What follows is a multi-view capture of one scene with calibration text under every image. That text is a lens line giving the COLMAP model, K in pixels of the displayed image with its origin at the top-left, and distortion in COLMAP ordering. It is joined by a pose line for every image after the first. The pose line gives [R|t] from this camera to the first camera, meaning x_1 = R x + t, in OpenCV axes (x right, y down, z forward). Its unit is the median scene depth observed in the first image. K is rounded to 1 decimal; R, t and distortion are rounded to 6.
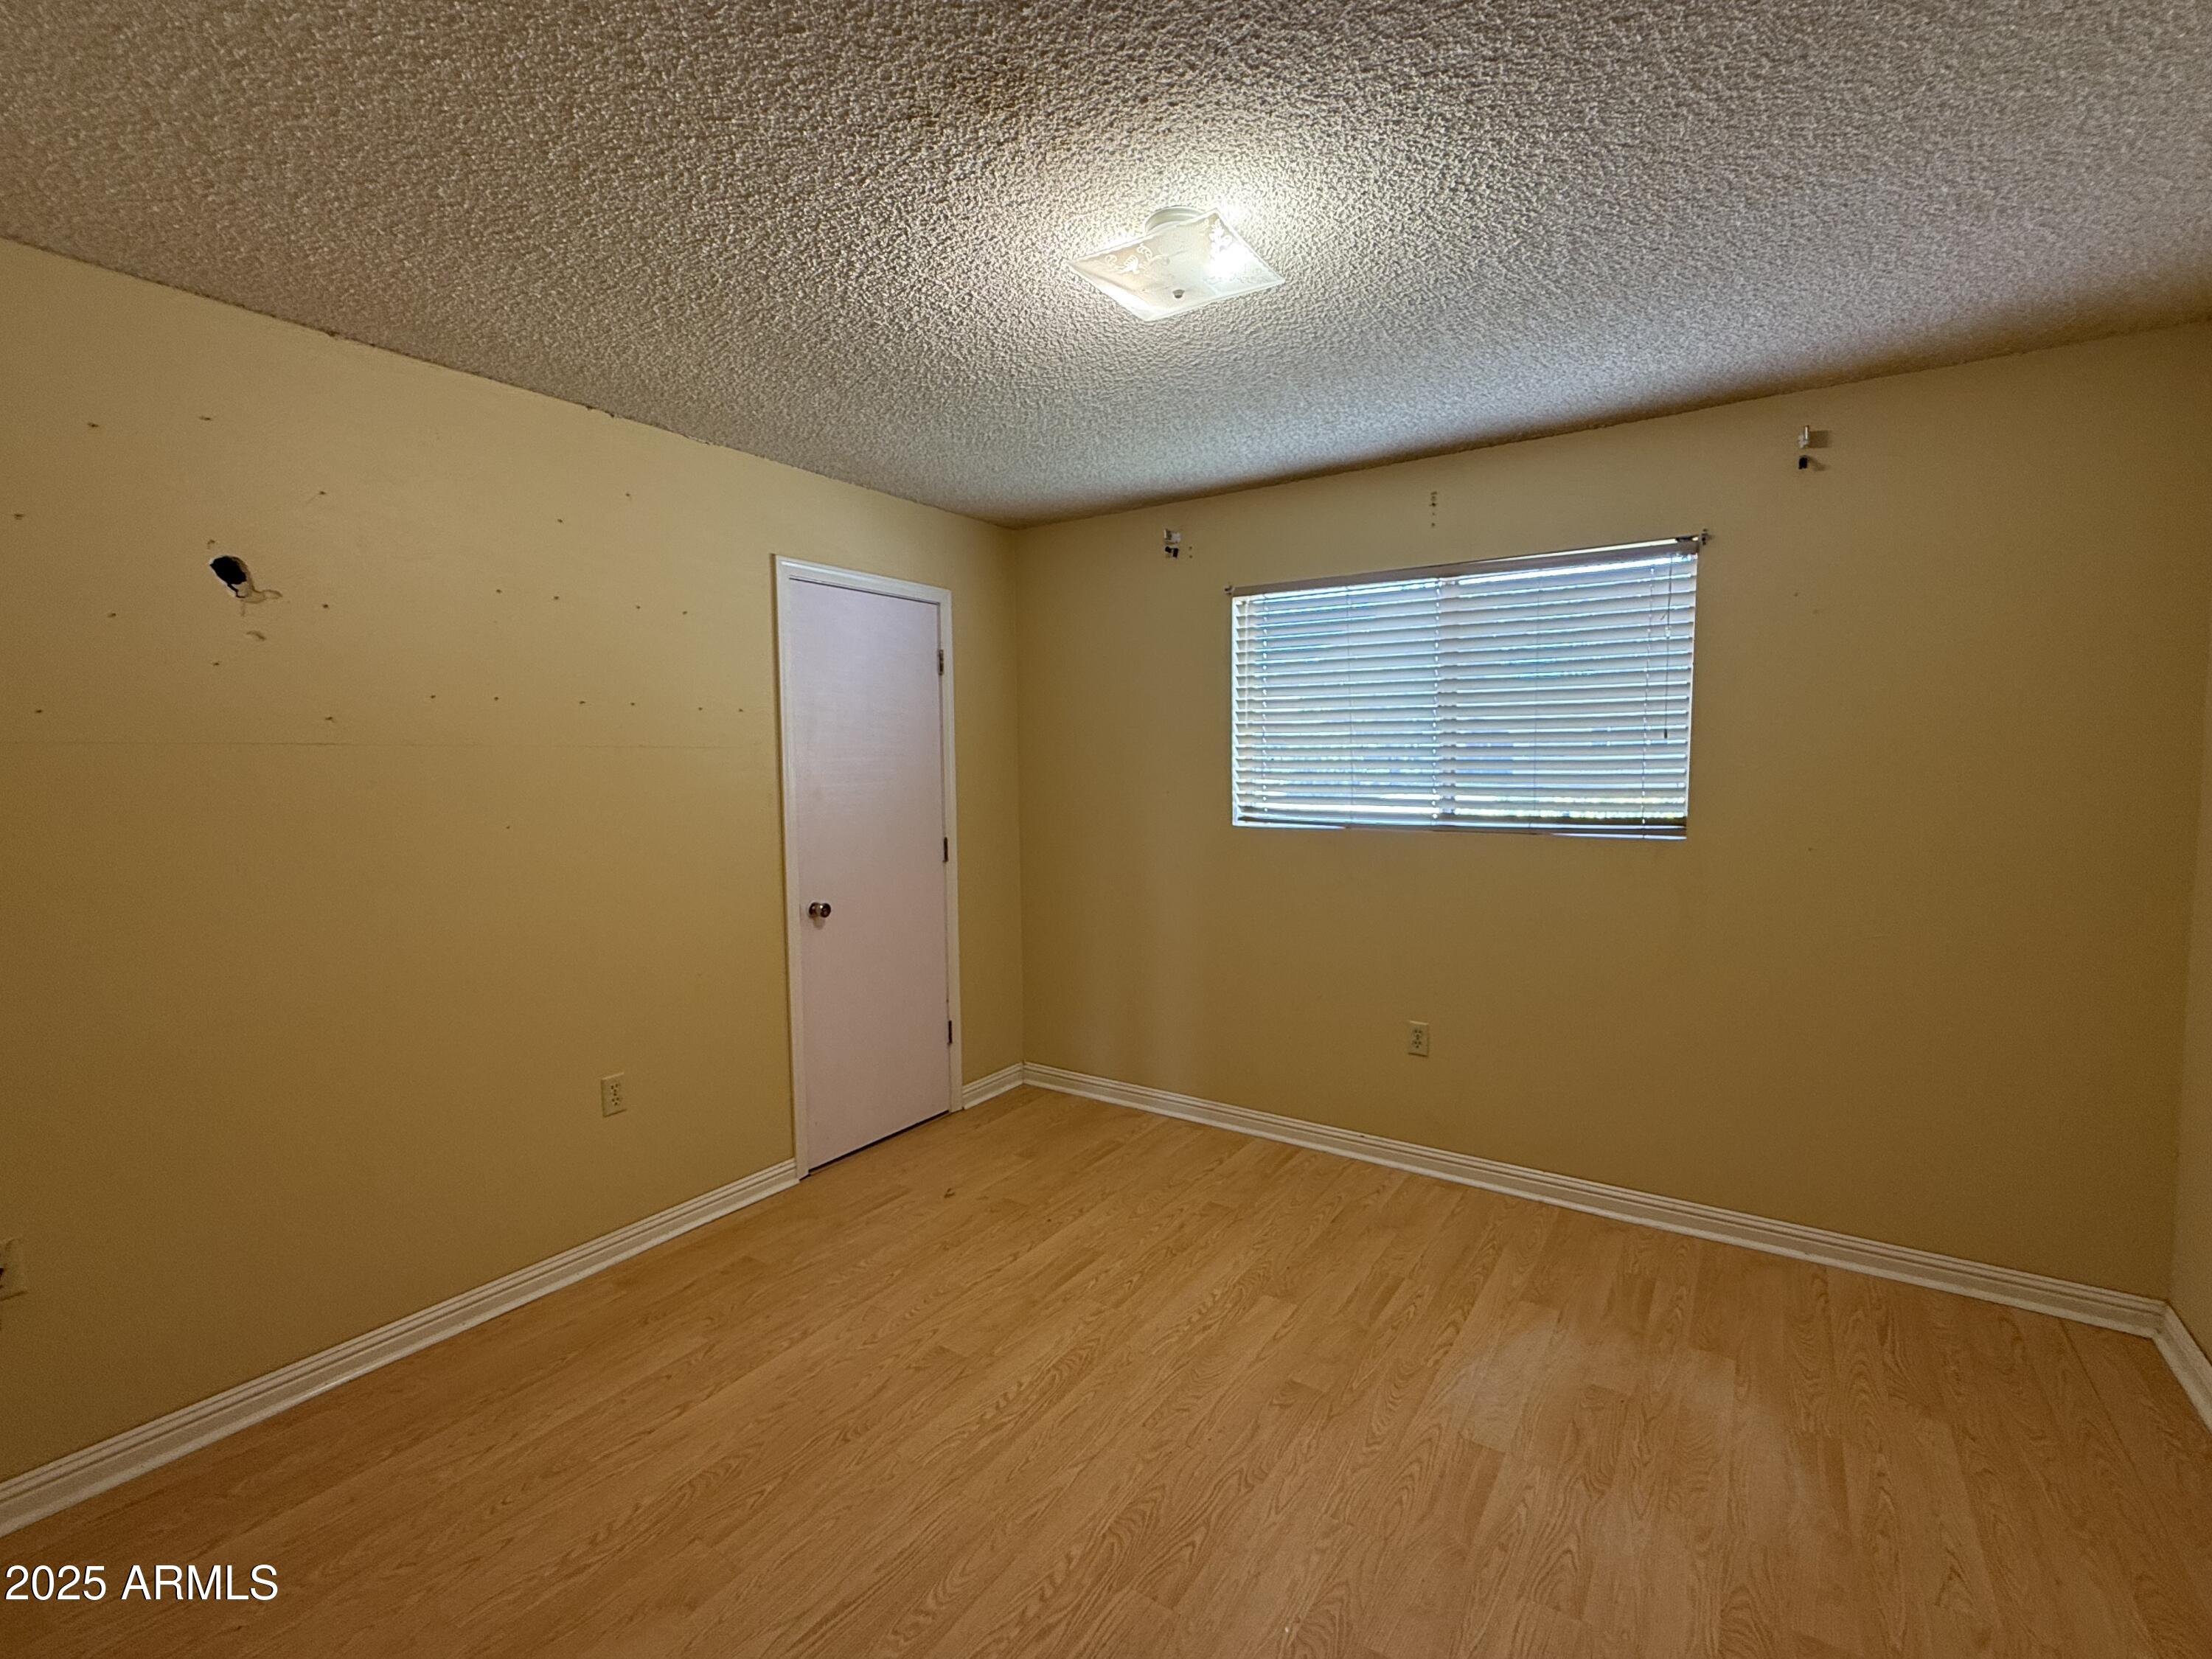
lens RADIAL K [[1000.1, 0, 1103.8], [0, 1000.1, 829.6], [0, 0, 1]] dist [-0.000375, -0.000657]
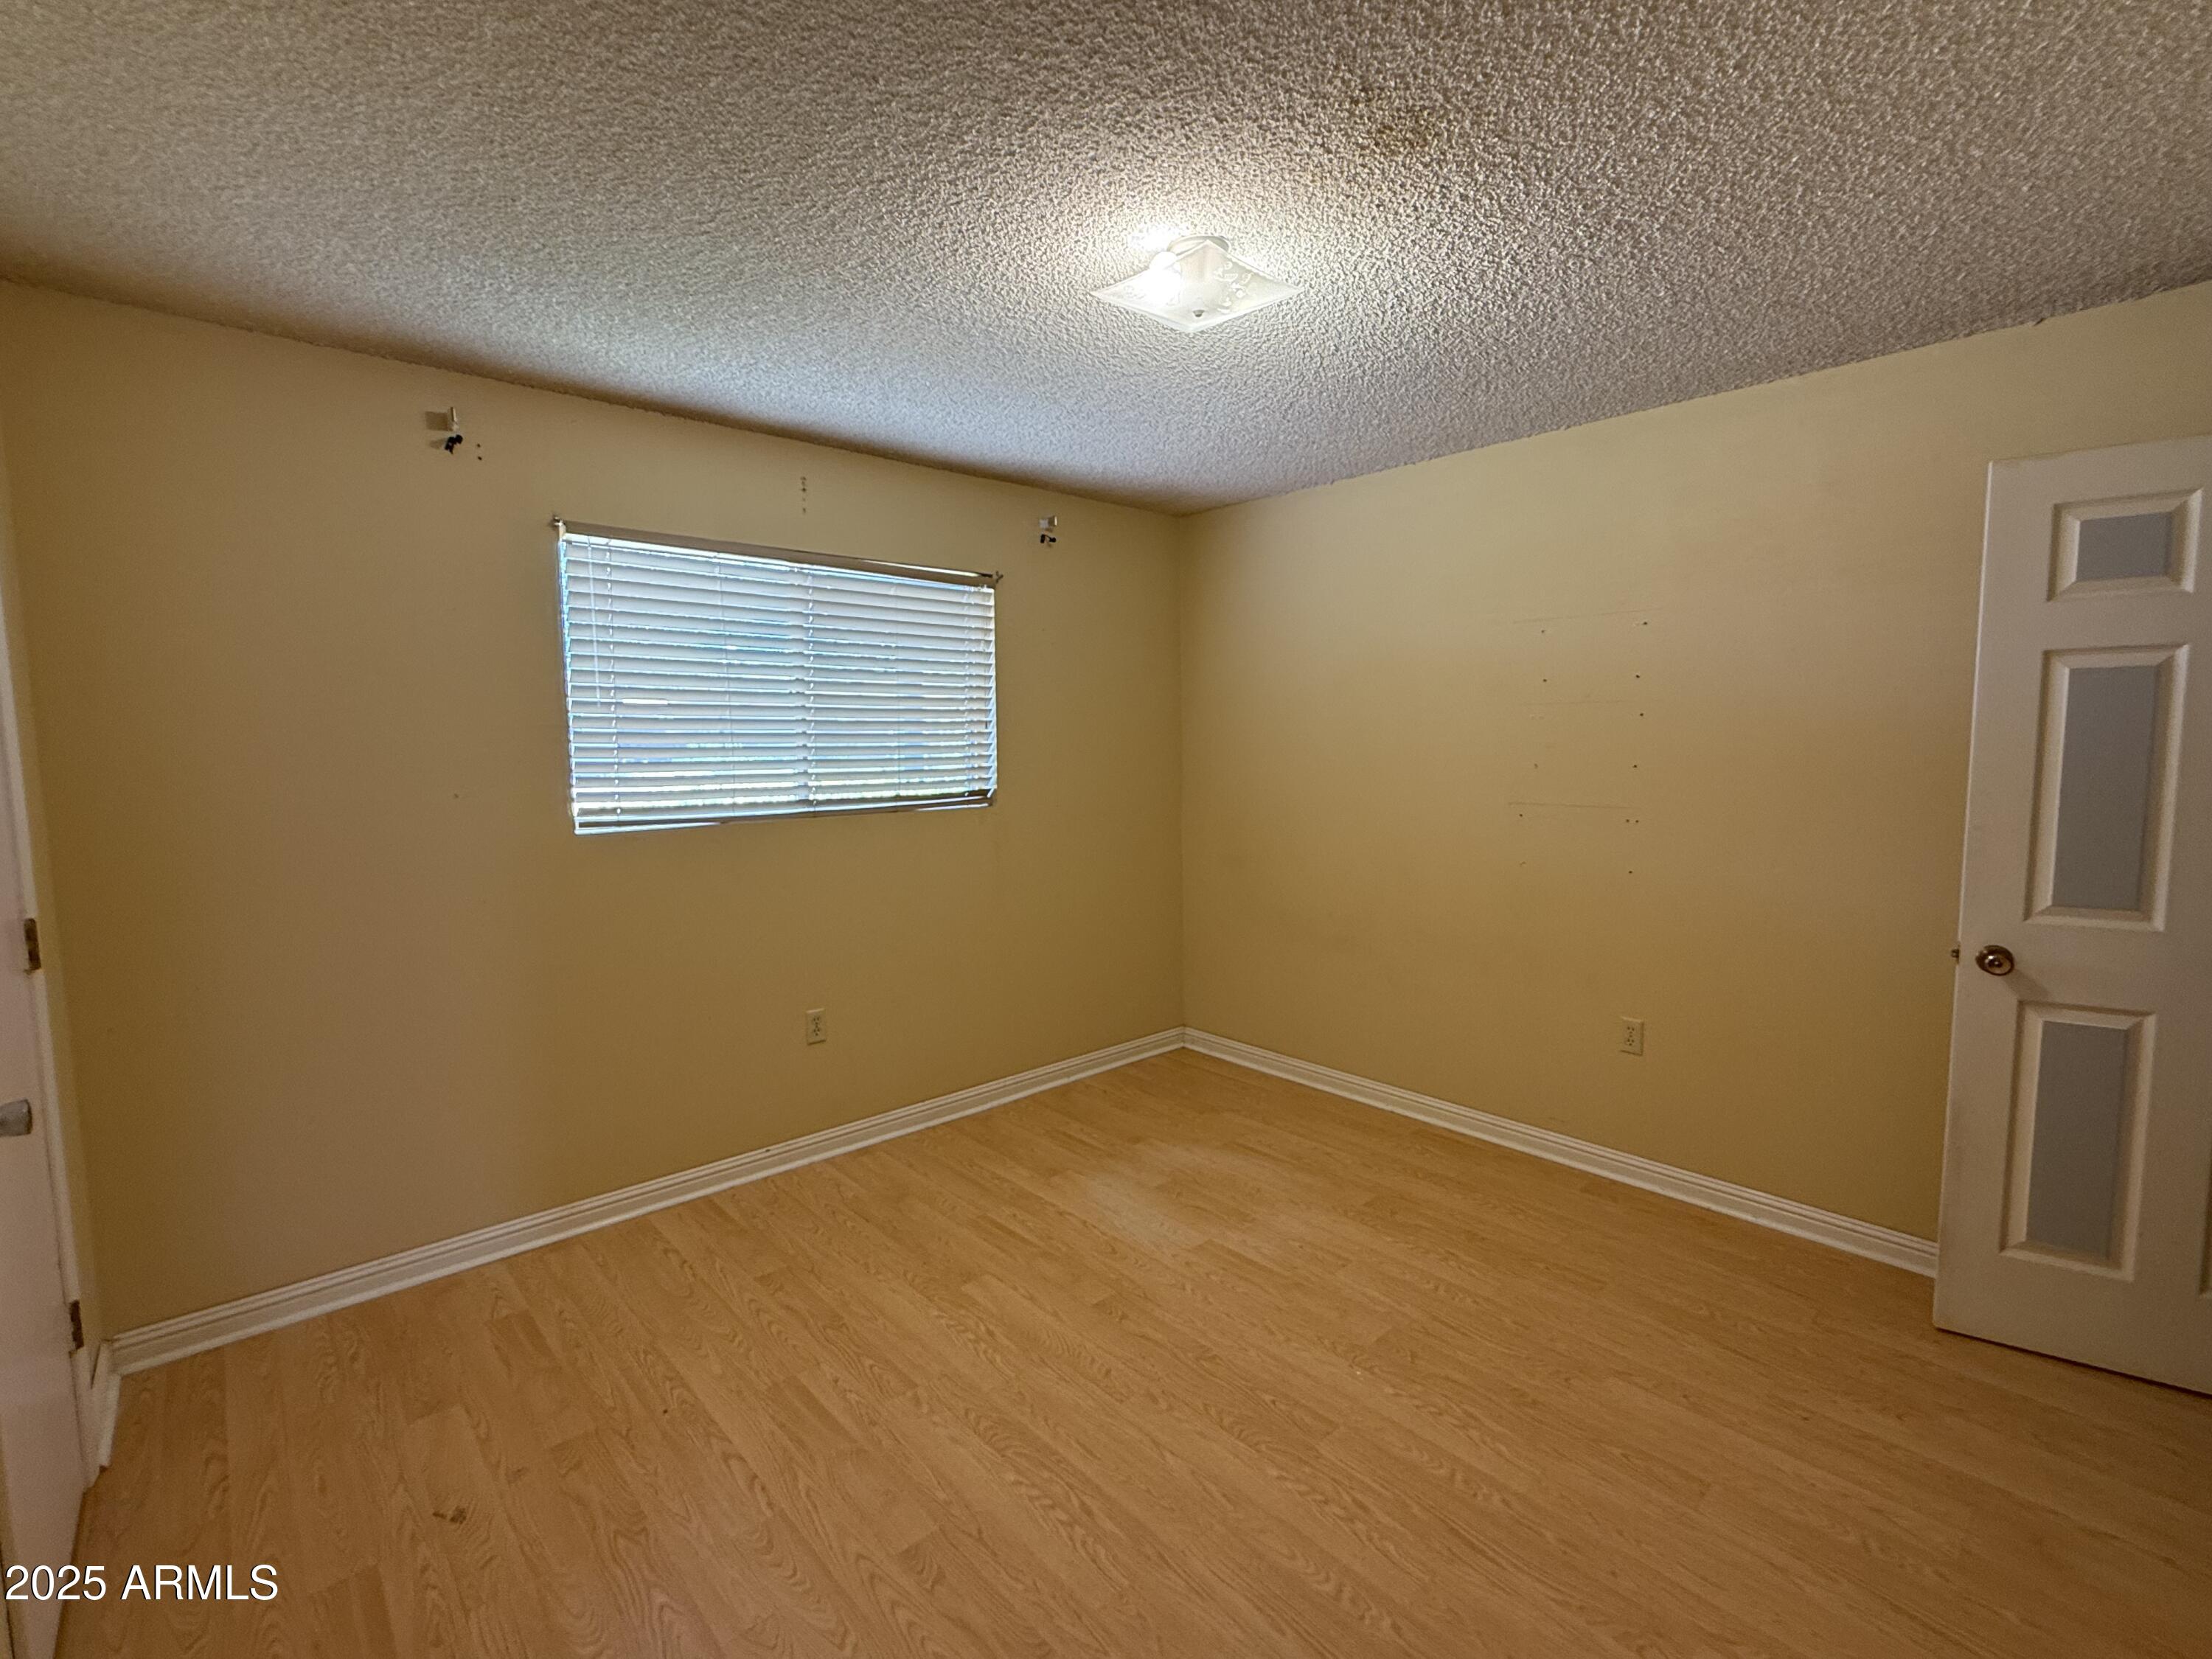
lens RADIAL K [[1000.1, 0, 1106.7], [0, 1000.1, 830.3], [0, 0, 1]] dist [-0.000375, -0.000657]
pose [[0.228471, -0.081834, 0.970105, -0.652119], [0.078778, 0.994747, 0.065359, -0.031648], [-0.970358, 0.061490, 0.233718, 0.542479]]
